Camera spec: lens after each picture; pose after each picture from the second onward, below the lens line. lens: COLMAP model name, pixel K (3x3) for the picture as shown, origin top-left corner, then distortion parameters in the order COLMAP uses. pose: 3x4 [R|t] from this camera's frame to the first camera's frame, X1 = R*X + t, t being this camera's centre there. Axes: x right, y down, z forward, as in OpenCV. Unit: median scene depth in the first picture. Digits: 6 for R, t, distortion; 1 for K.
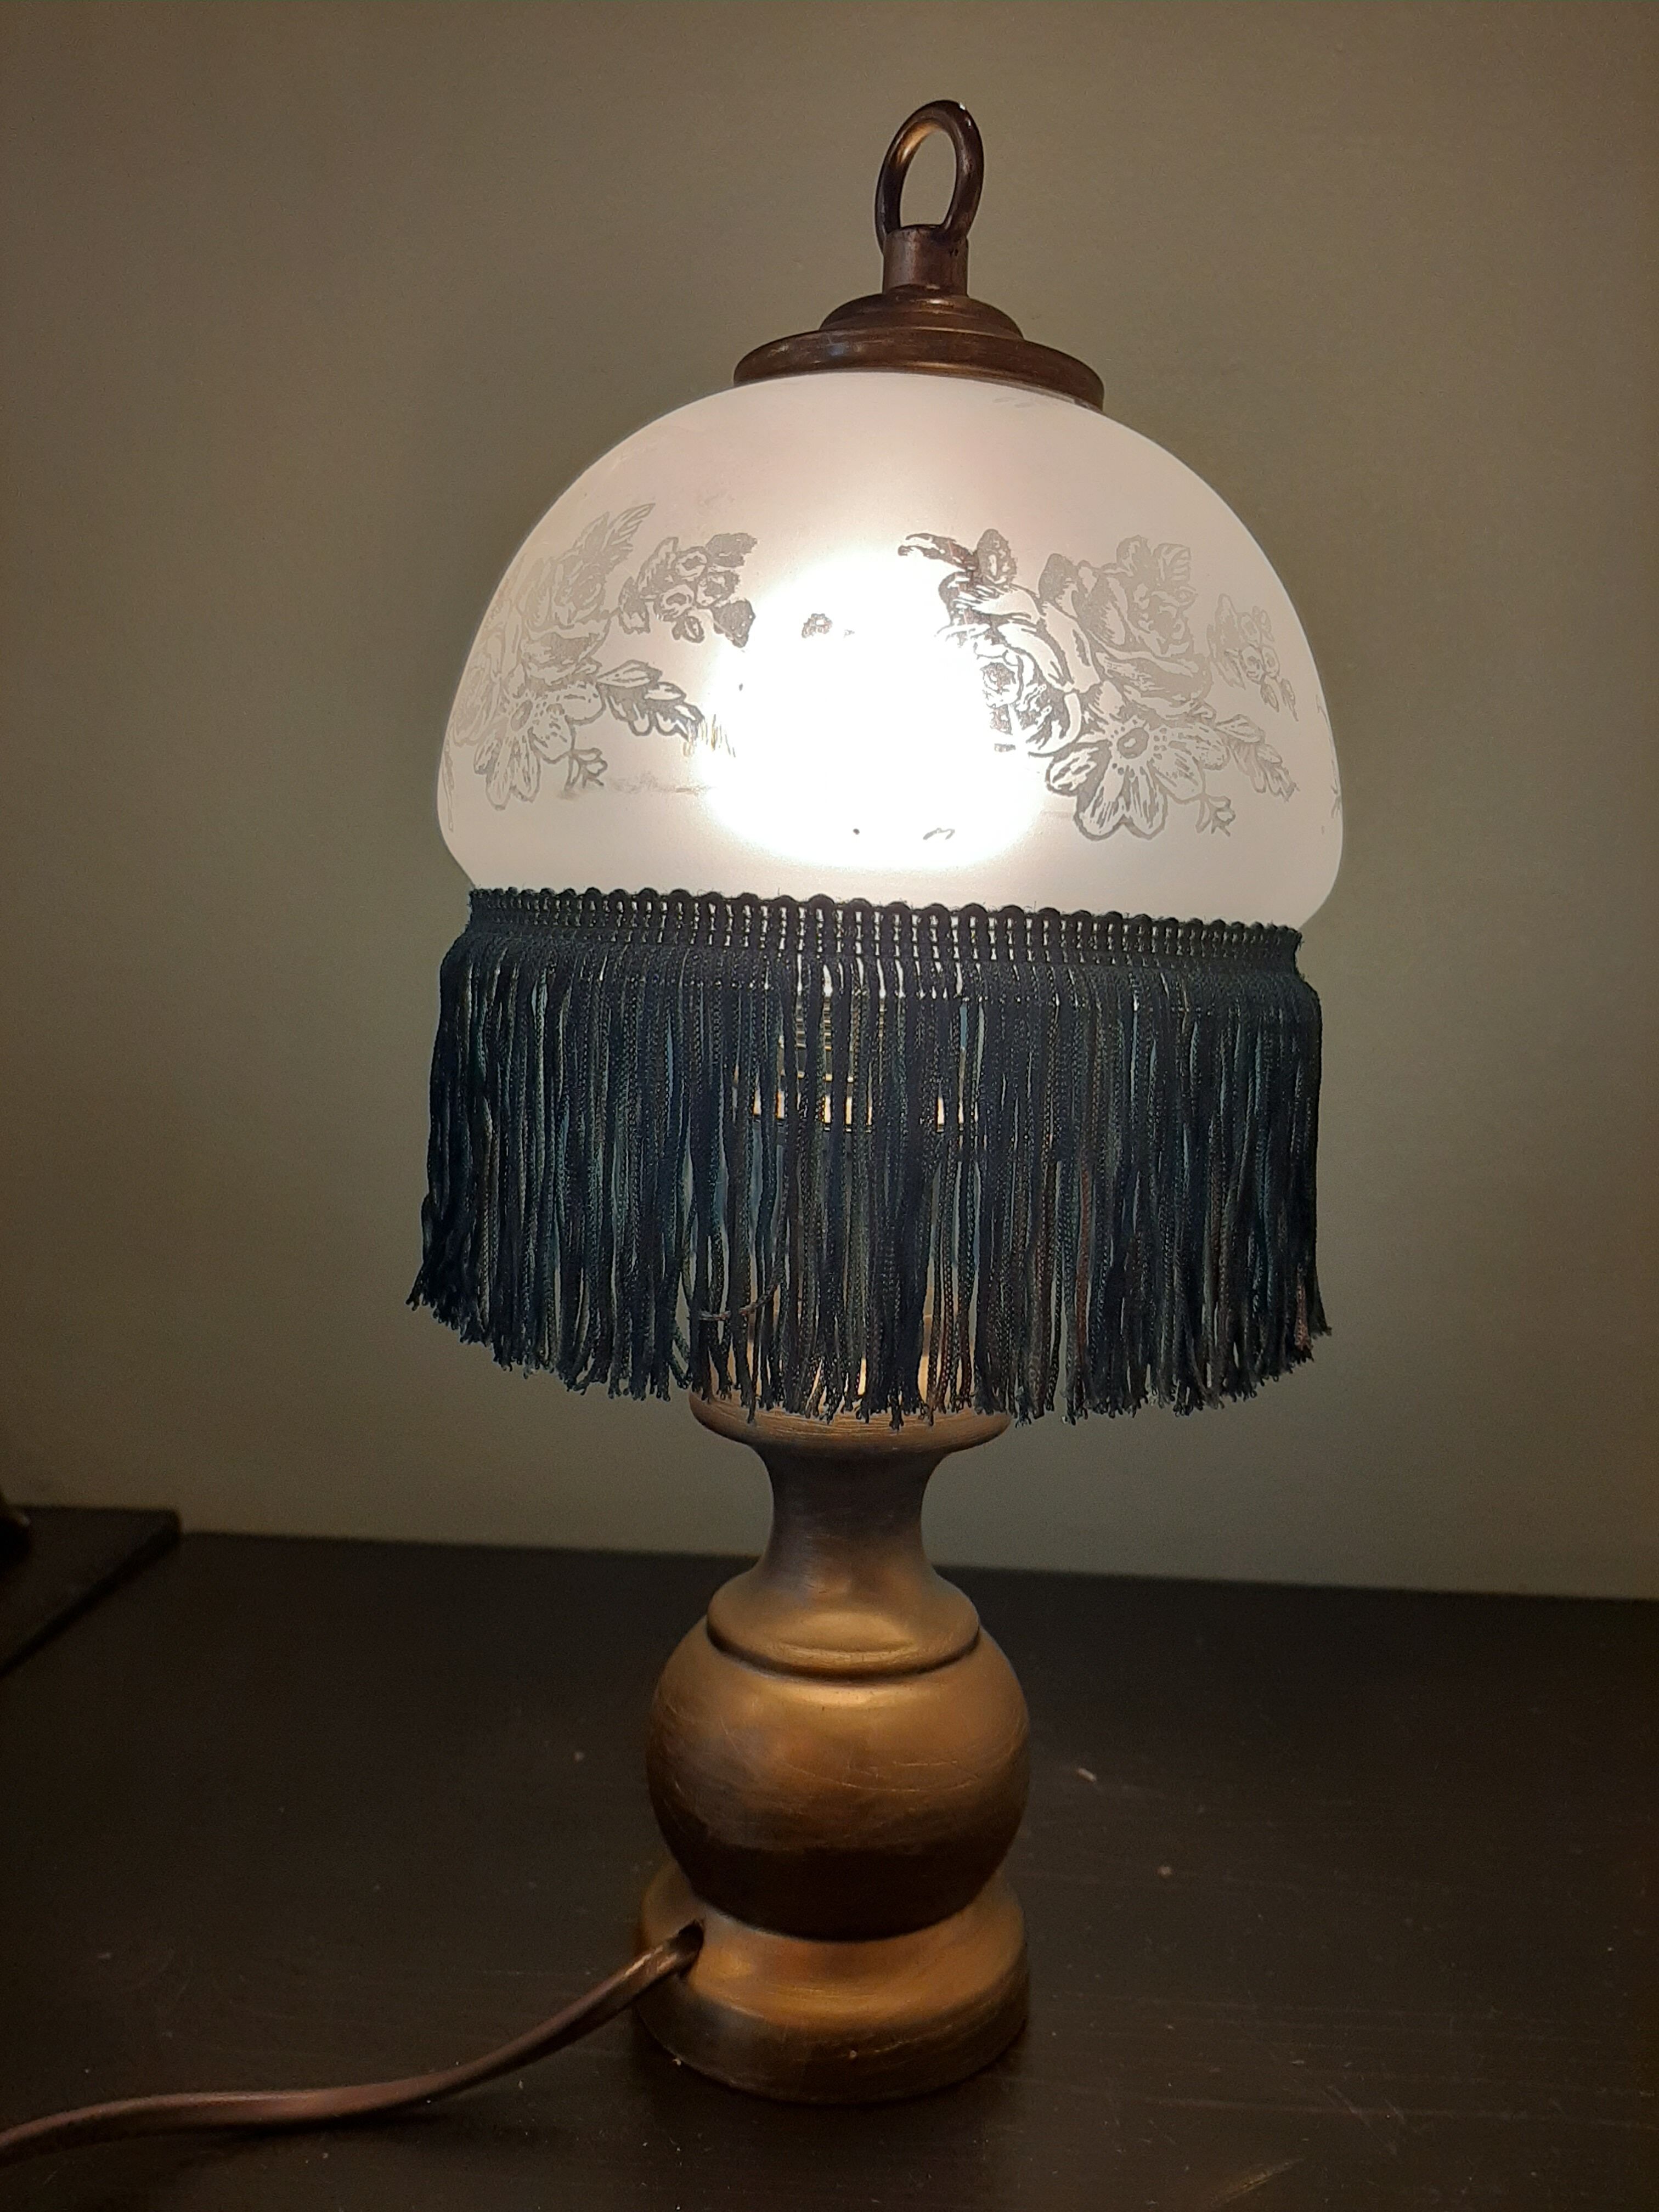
lens RADIAL K [[1690.0, 0, 829.5], [0, 1690.0, 1106.0], [0, 0, 1]] dist [0.005261, 0.001538]
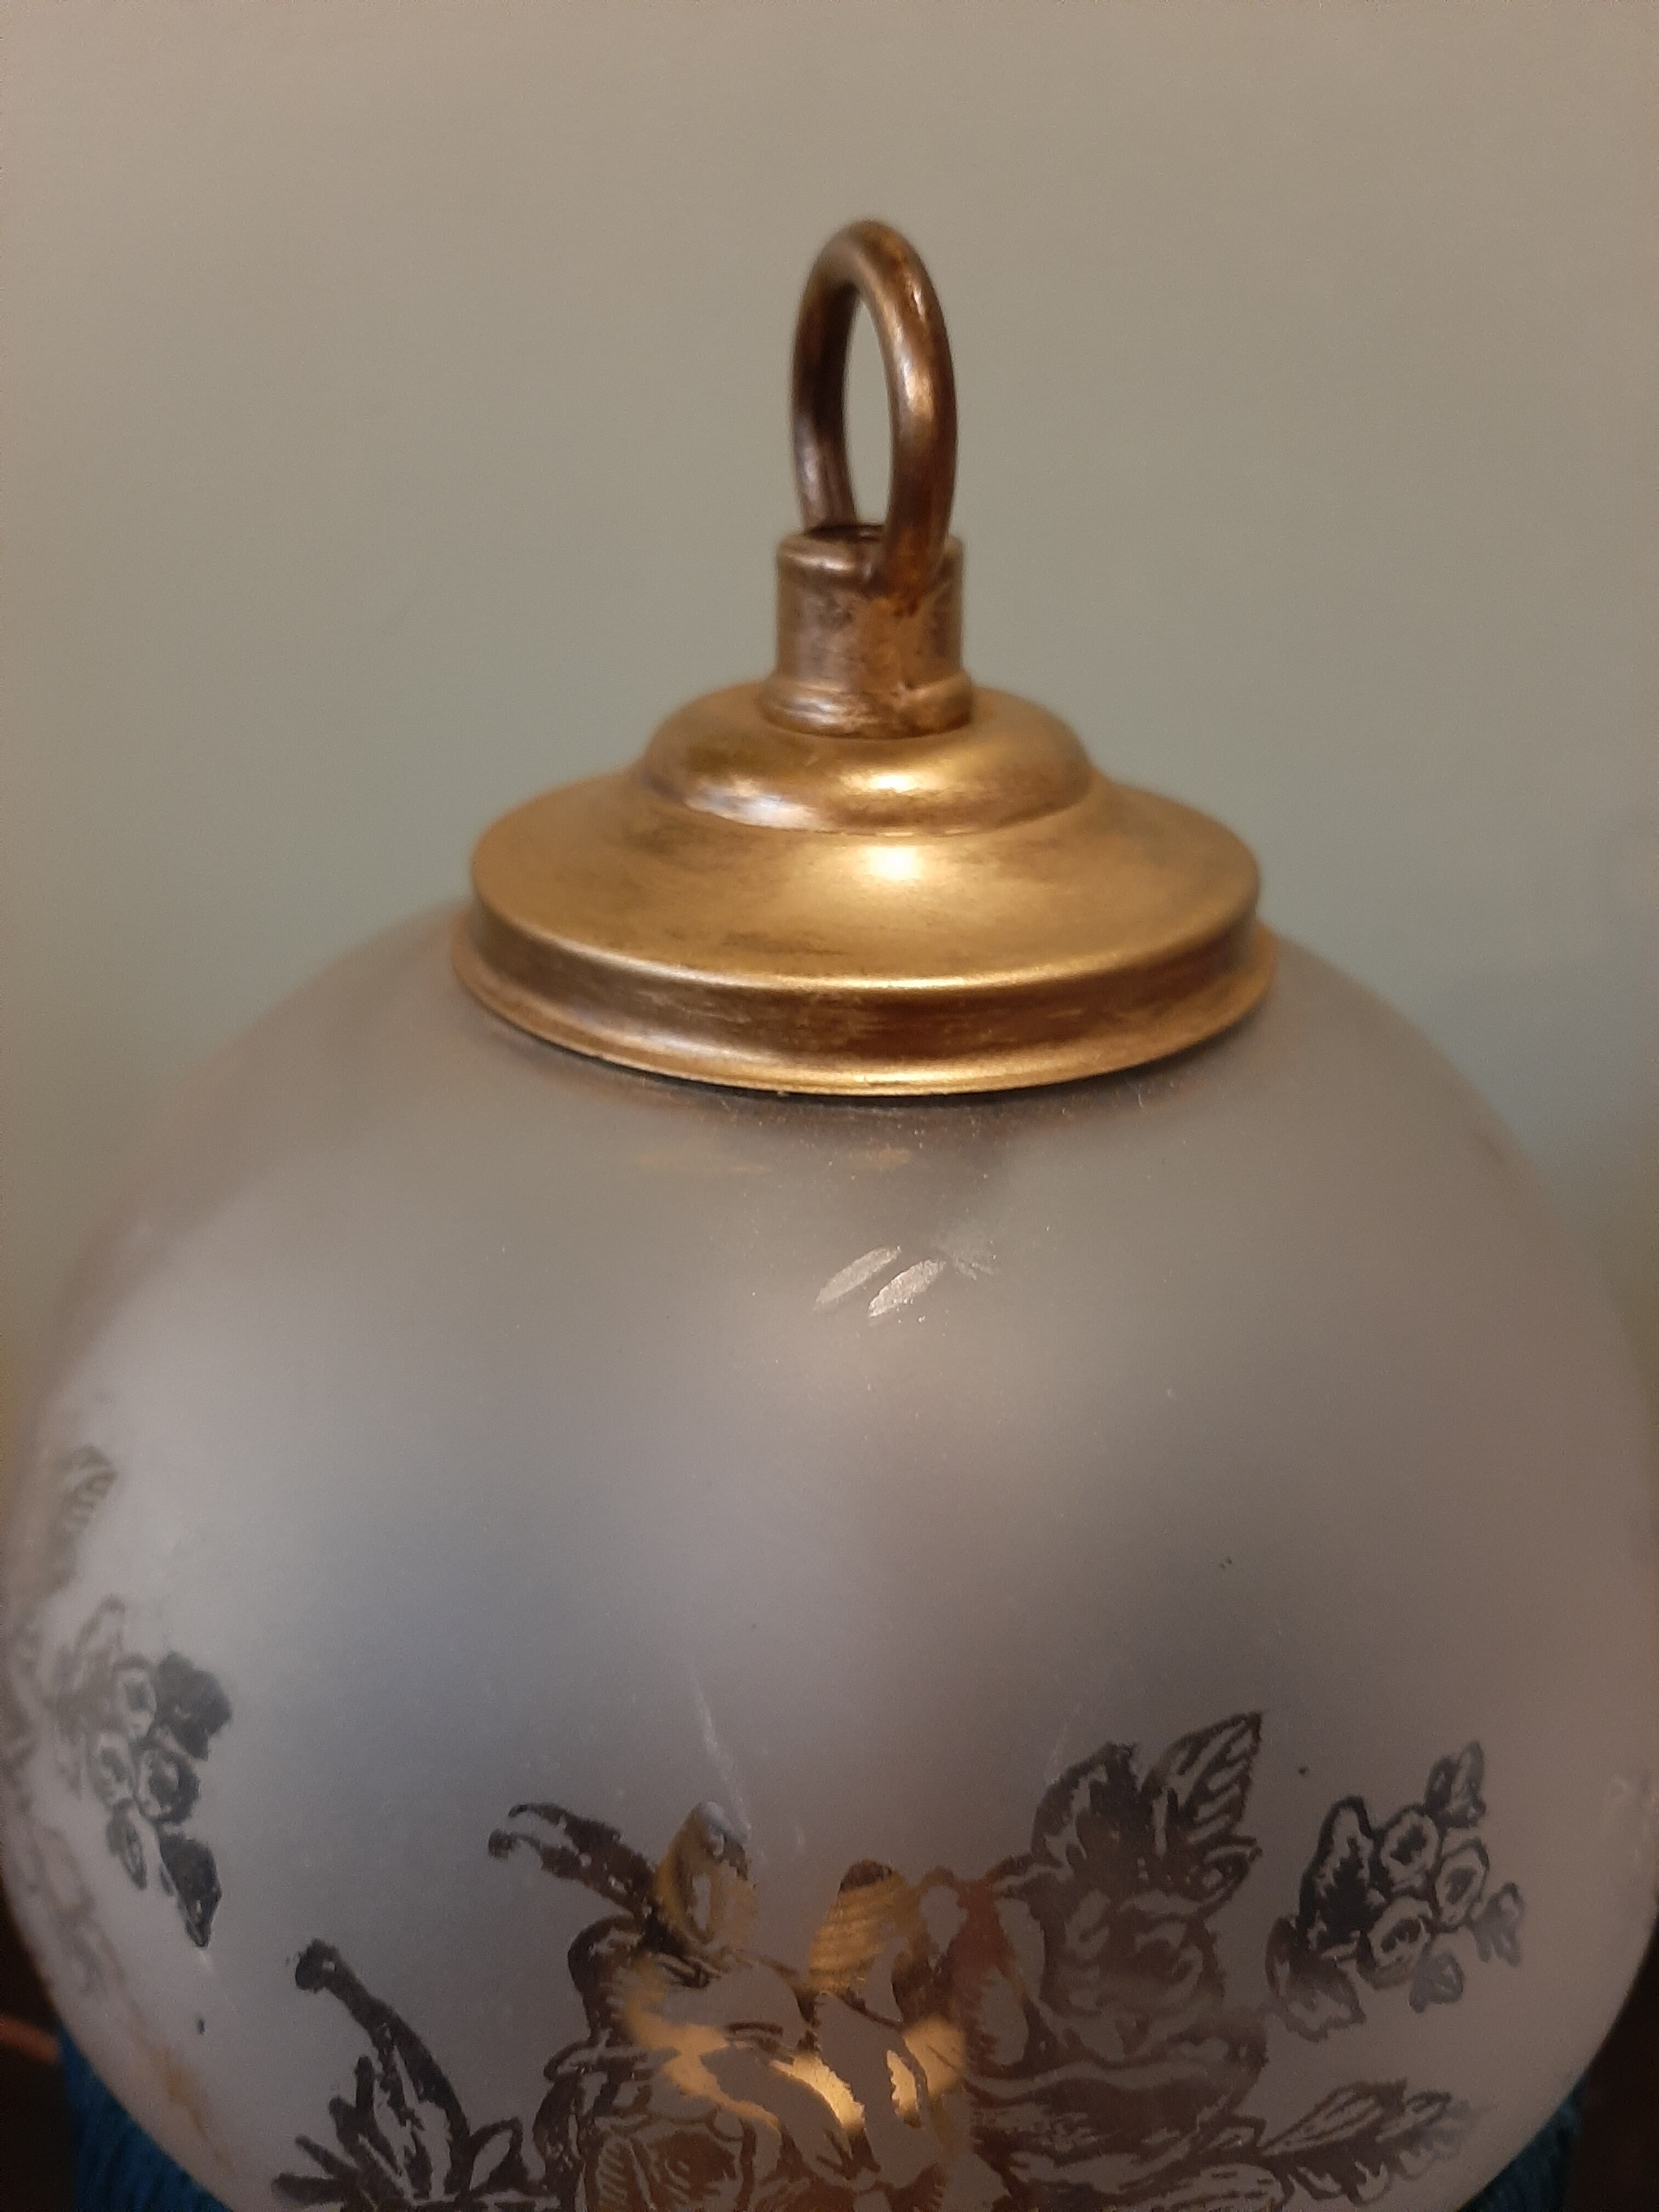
lens RADIAL K [[1690.0, 0, 829.5], [0, 1690.0, 1106.0], [0, 0, 1]] dist [0.005261, 0.001538]
pose [[0.961489, 0.091170, -0.259281, 0.218434], [0.005040, 0.937373, 0.348291, -0.652500], [0.274797, -0.336184, 0.900814, 0.693063]]
